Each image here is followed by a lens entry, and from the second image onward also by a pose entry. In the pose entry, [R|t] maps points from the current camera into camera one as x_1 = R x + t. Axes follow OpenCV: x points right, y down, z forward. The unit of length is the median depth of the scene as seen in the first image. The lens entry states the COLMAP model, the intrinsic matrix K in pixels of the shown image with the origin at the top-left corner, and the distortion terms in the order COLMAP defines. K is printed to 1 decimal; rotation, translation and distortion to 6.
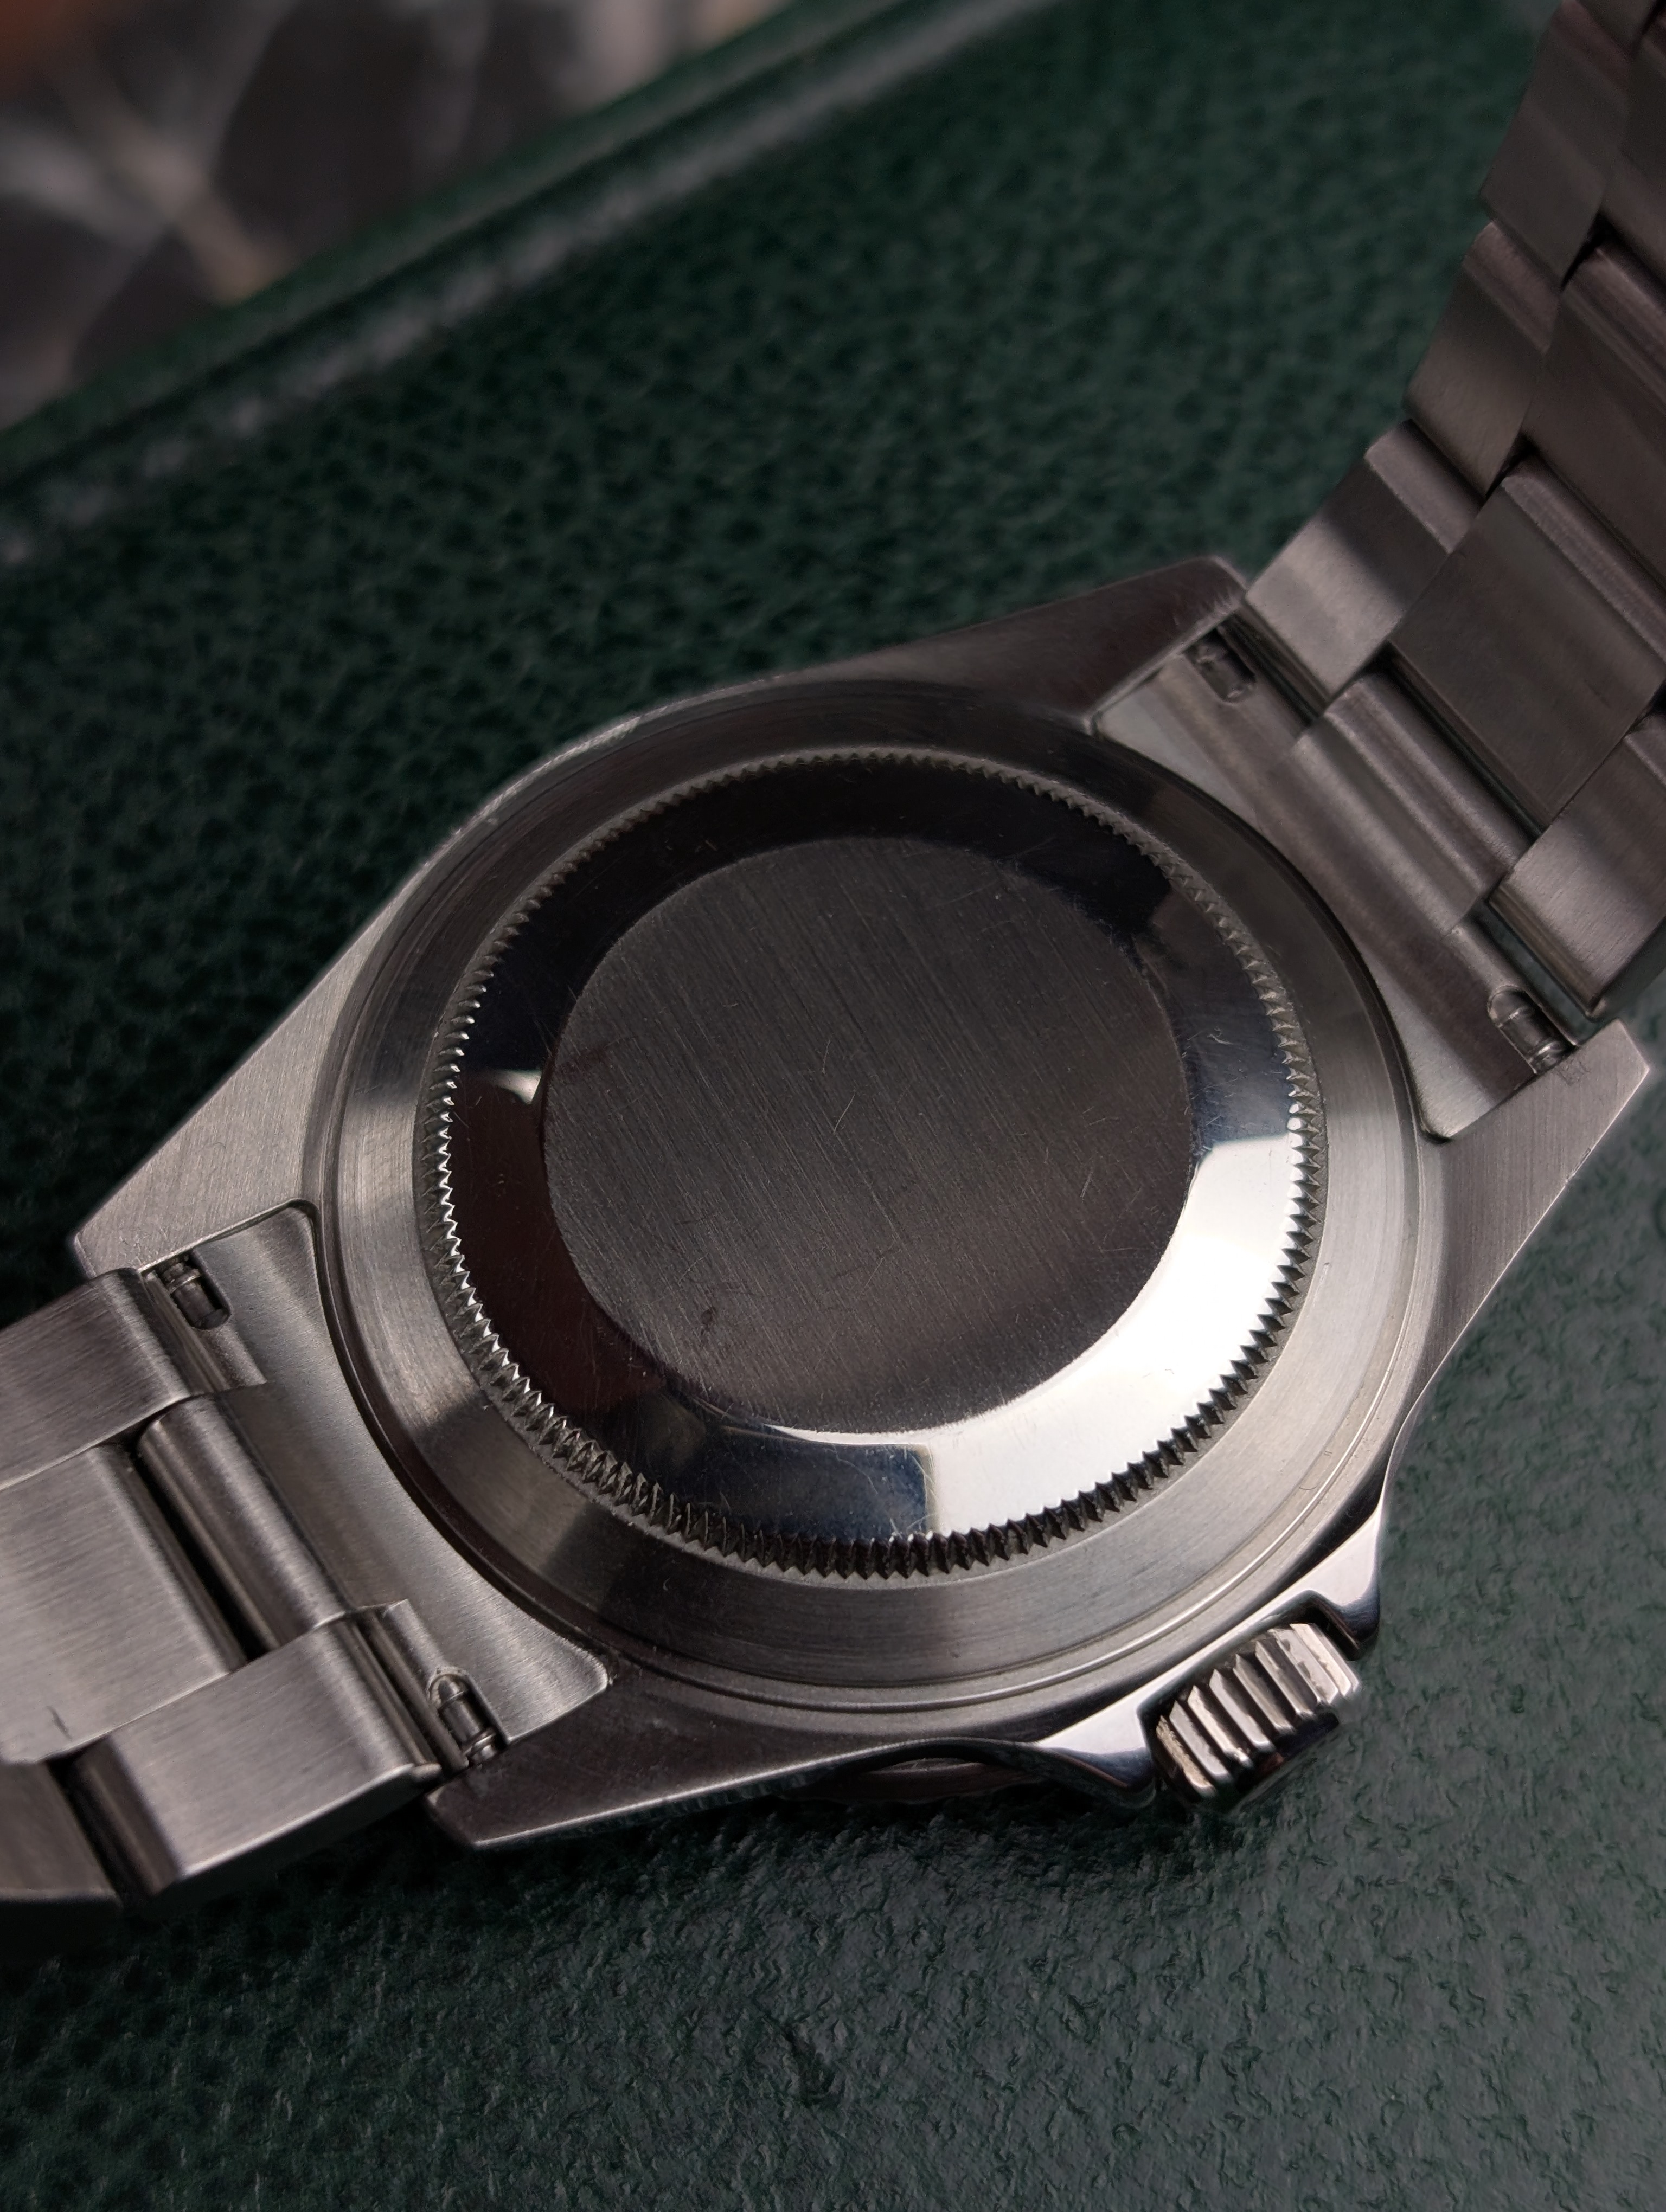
lens RADIAL K [[3250.3, 0, 769.0], [0, 3250.3, 1201.8], [0, 0, 1]] dist [0.120491, -0.804054]
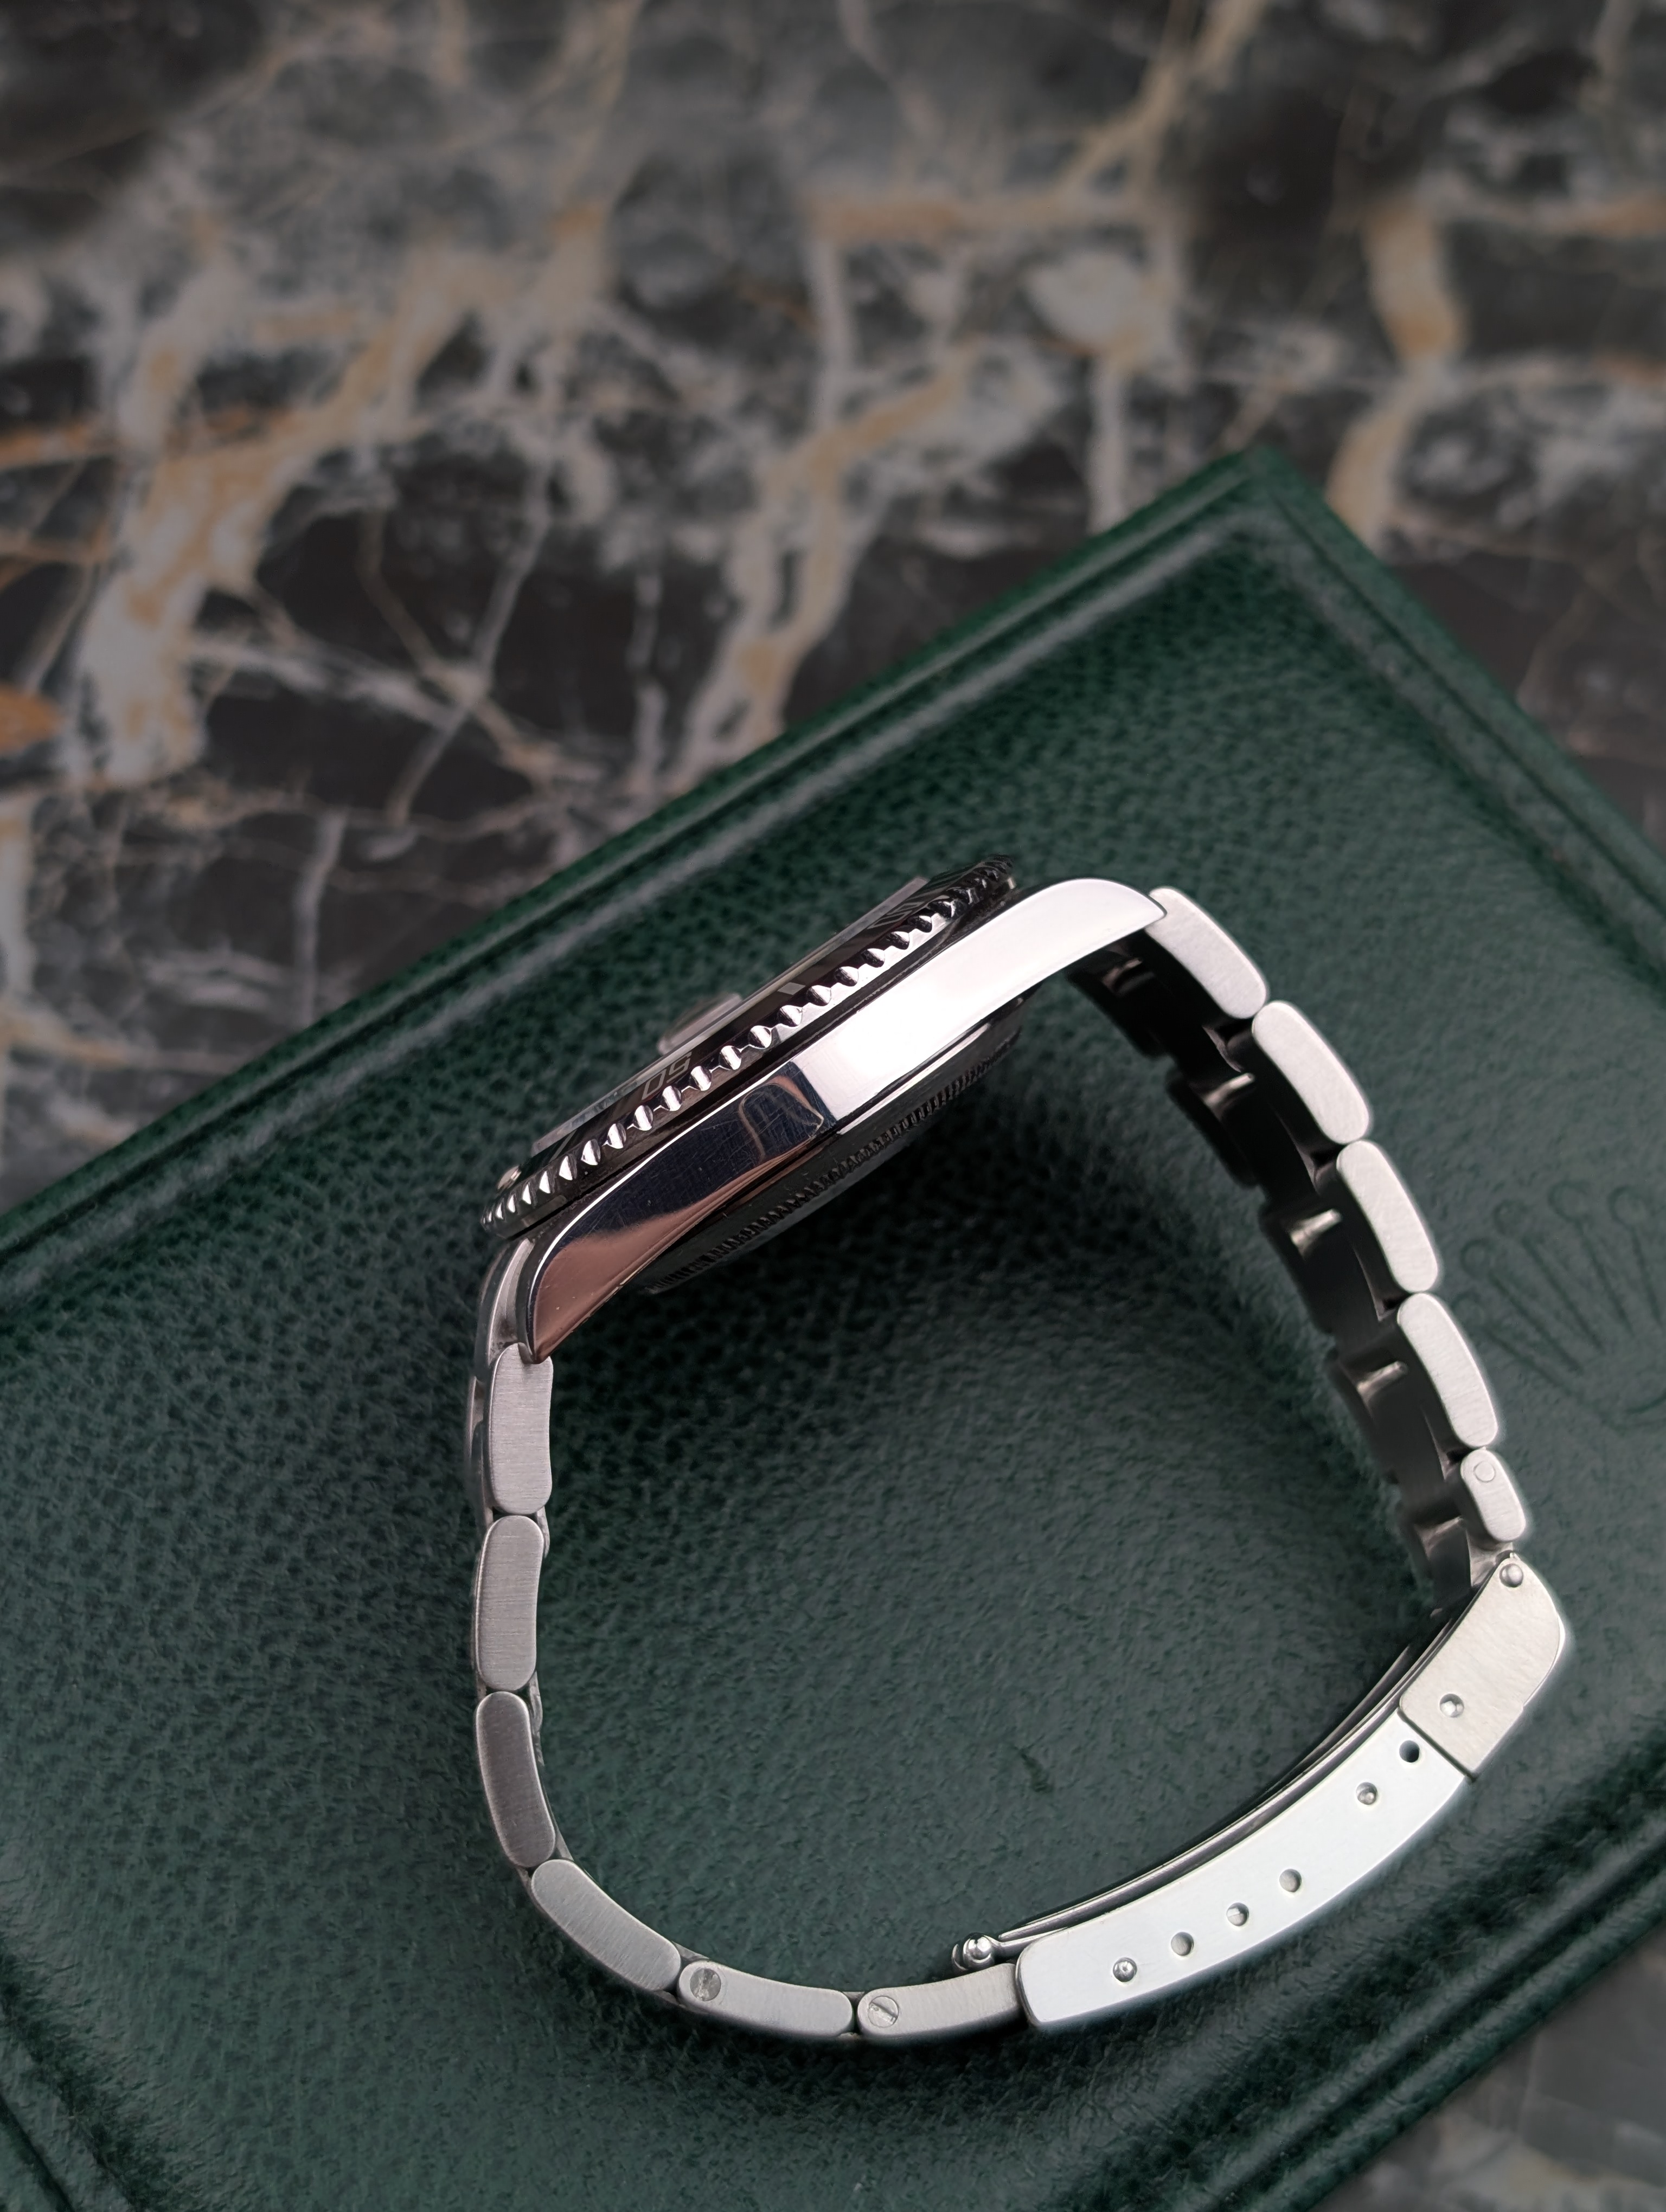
lens RADIAL K [[3247.8, 0, 799.4], [0, 3247.8, 1112.7], [0, 0, 1]] dist [0.197364, -0.860737]
pose [[0.997565, -0.030324, 0.062810, -0.194099], [0.035528, 0.995876, -0.083476, 0.029943], [-0.060020, 0.085505, 0.994528, -0.768008]]
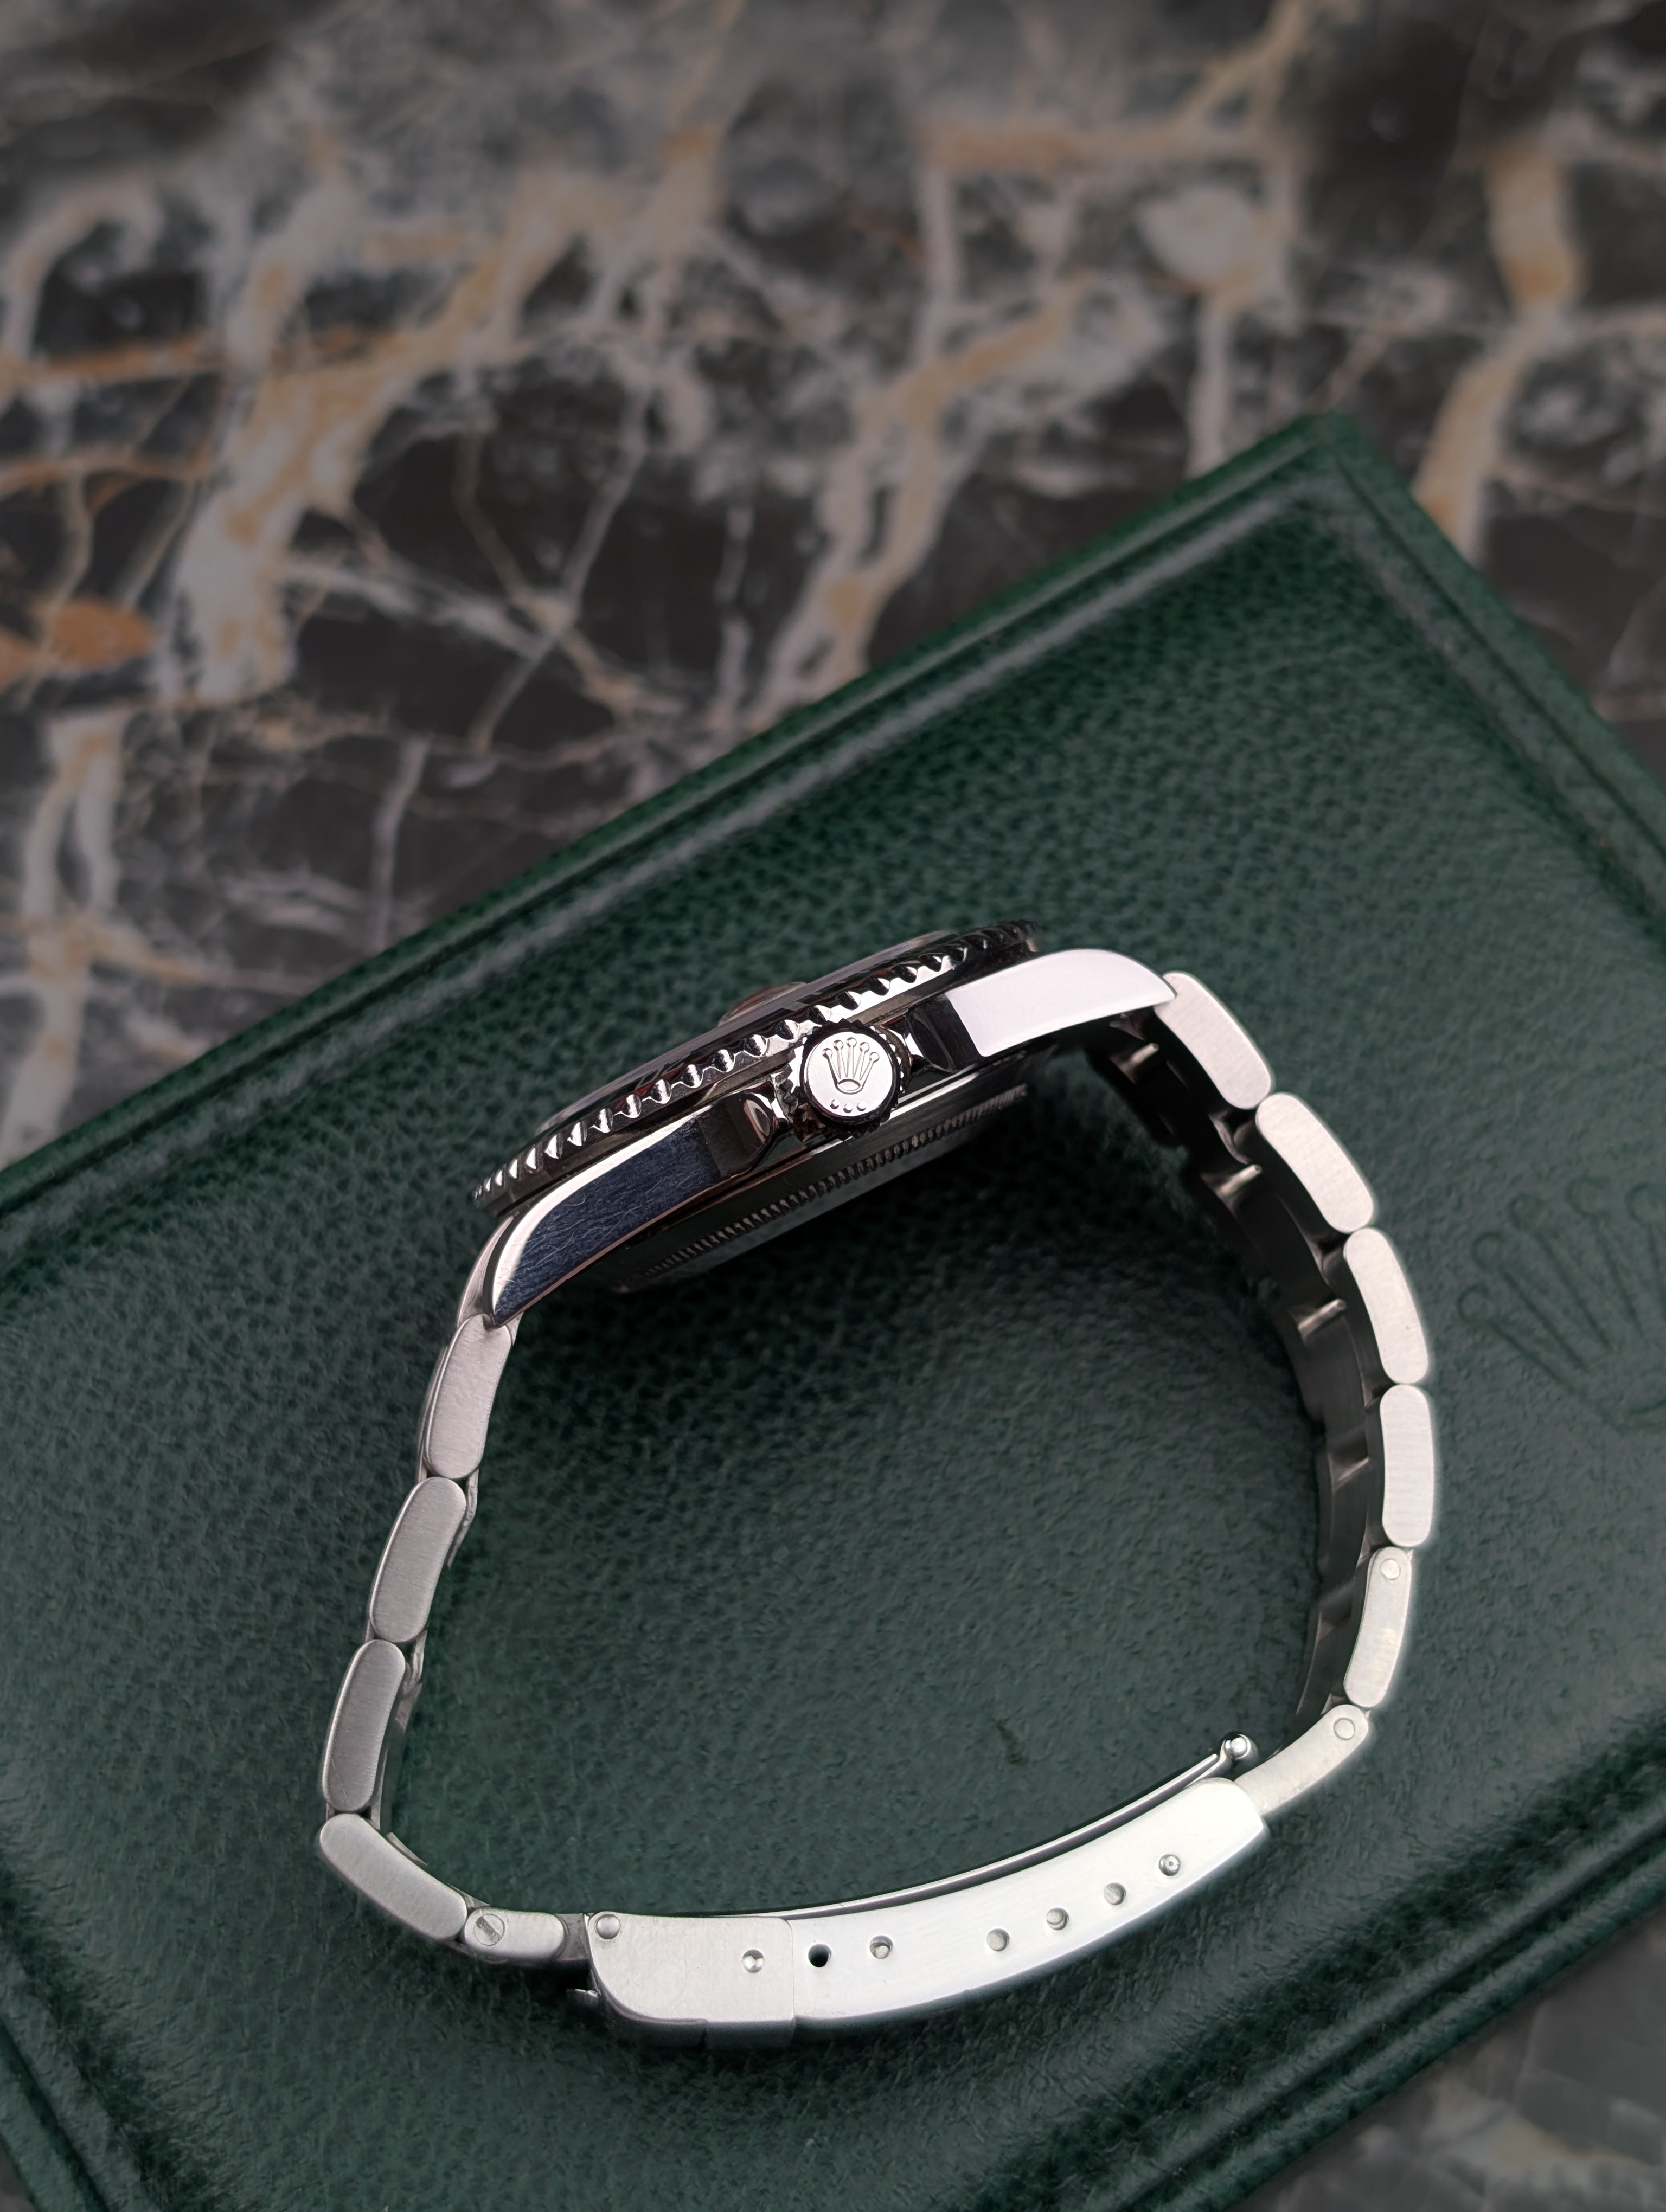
lens RADIAL K [[3241.4, 0, 806.2], [0, 3241.4, 1102.2], [0, 0, 1]] dist [0.203168, -0.883735]
pose [[0.999973, 0.006991, 0.002415, -0.097261], [-0.006881, 0.999049, -0.043066, -0.026221], [-0.002714, 0.043049, 0.999069, -0.791120]]
